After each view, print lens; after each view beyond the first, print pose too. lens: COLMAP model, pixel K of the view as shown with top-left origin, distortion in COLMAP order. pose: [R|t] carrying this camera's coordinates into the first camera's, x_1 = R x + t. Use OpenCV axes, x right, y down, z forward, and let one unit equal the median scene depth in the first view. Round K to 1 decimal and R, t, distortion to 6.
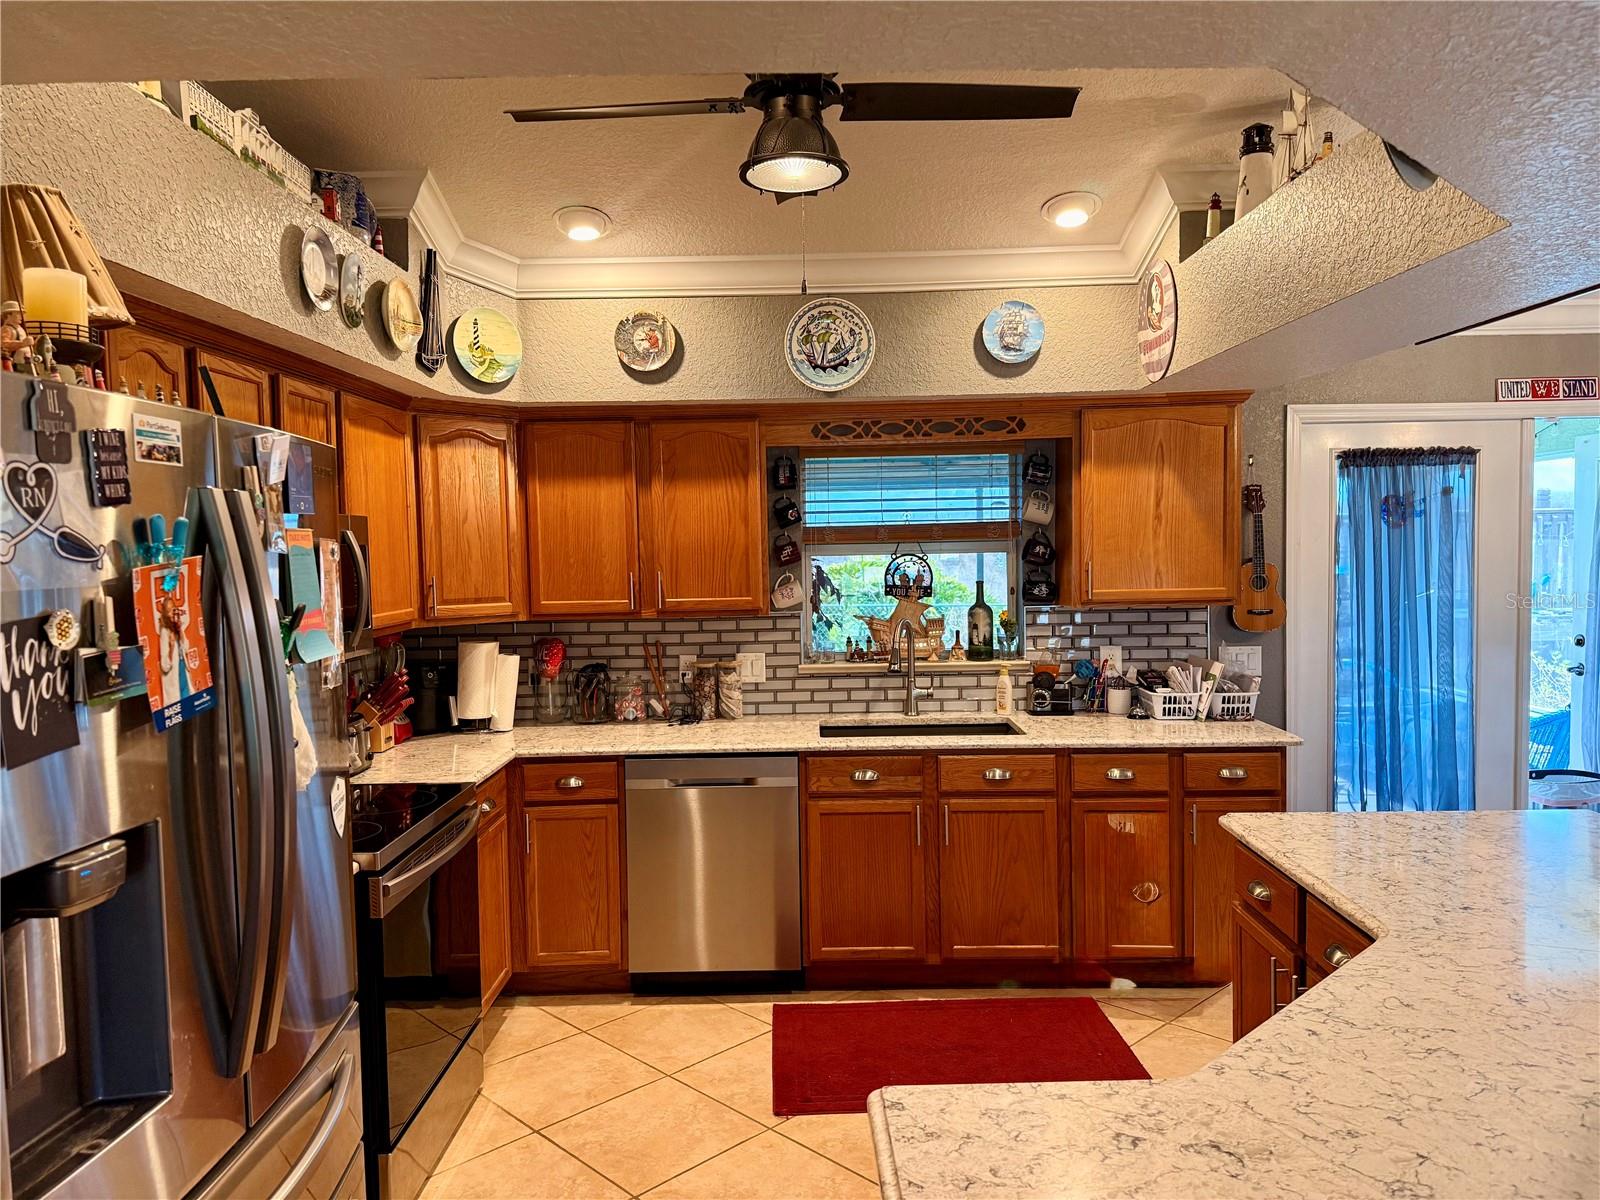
lens RADIAL K [[1115.8, 0, 834.3], [0, 1115.8, 597.1], [0, 0, 1]] dist [0.080251, -0.113022]
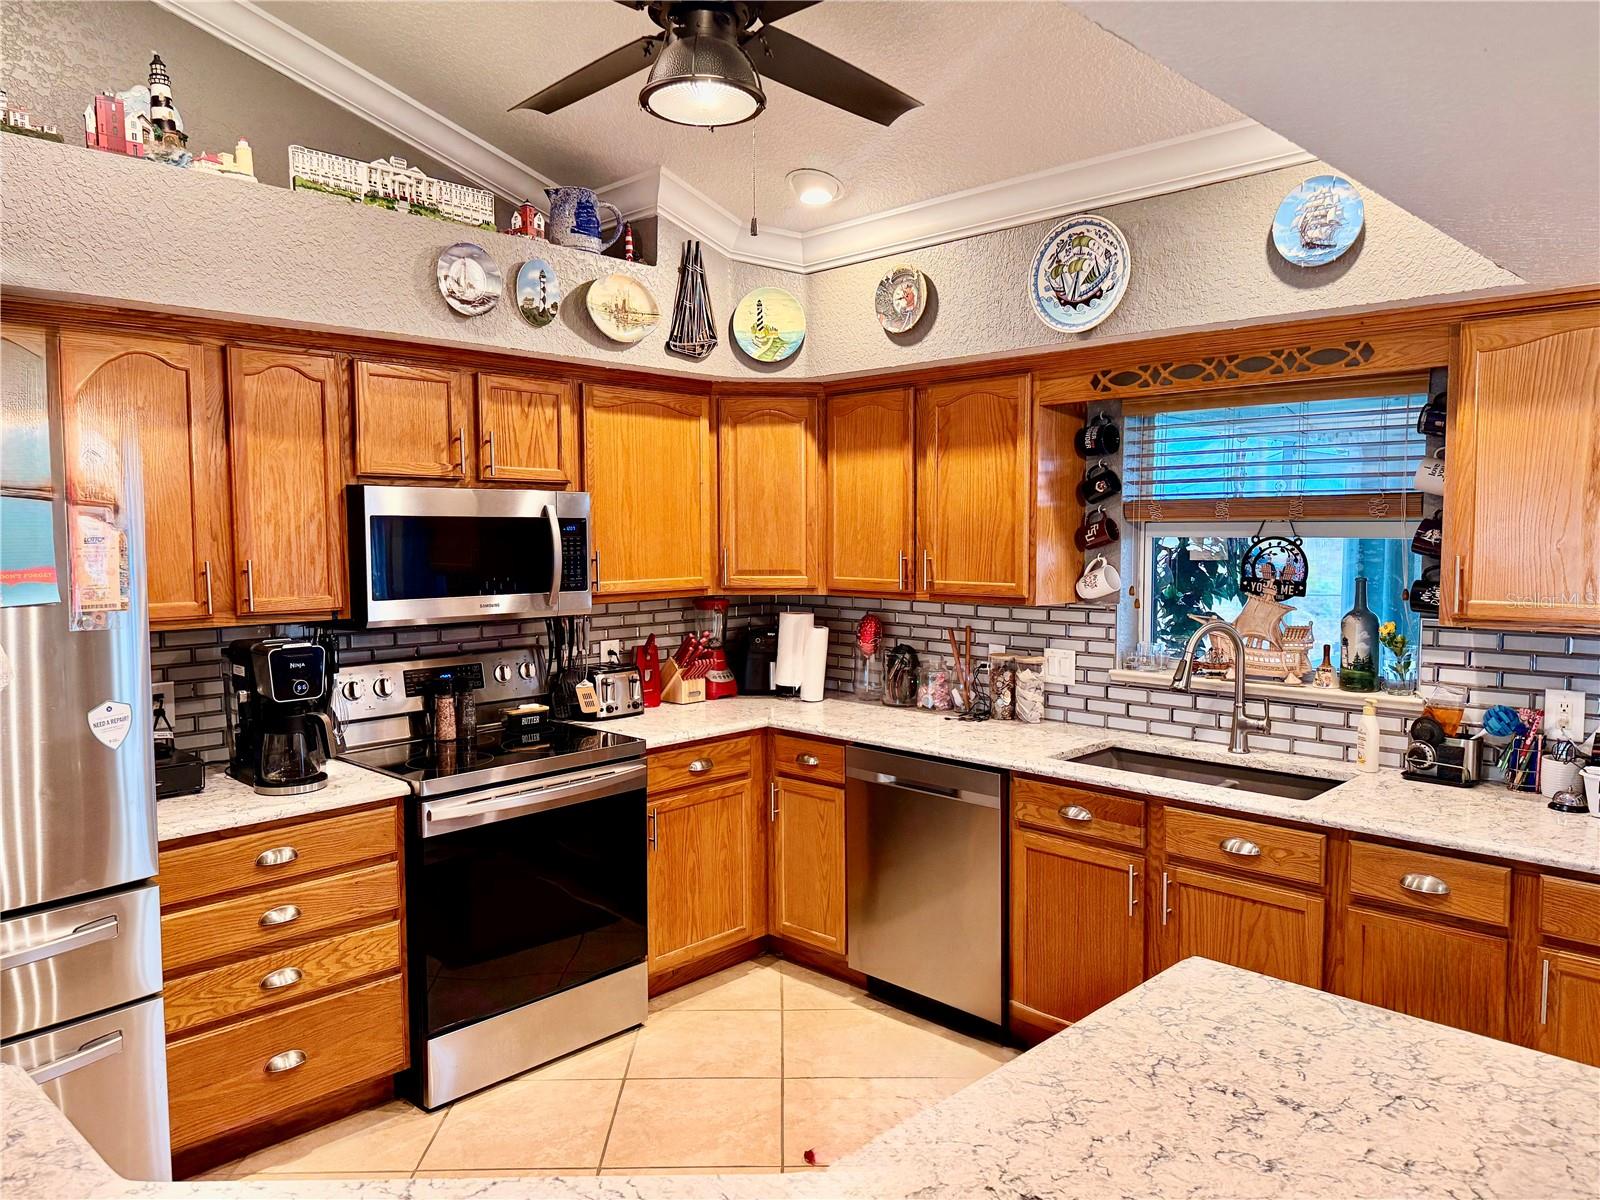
lens RADIAL K [[1115.8, 0, 708.8], [0, 1115.8, 594.8], [0, 0, 1]] dist [0.080251, -0.113022]
pose [[0.715862, 0.060340, -0.695630, 0.366421], [-0.045073, 0.998175, 0.040199, -0.015413], [0.696786, 0.002578, 0.717275, 0.223148]]
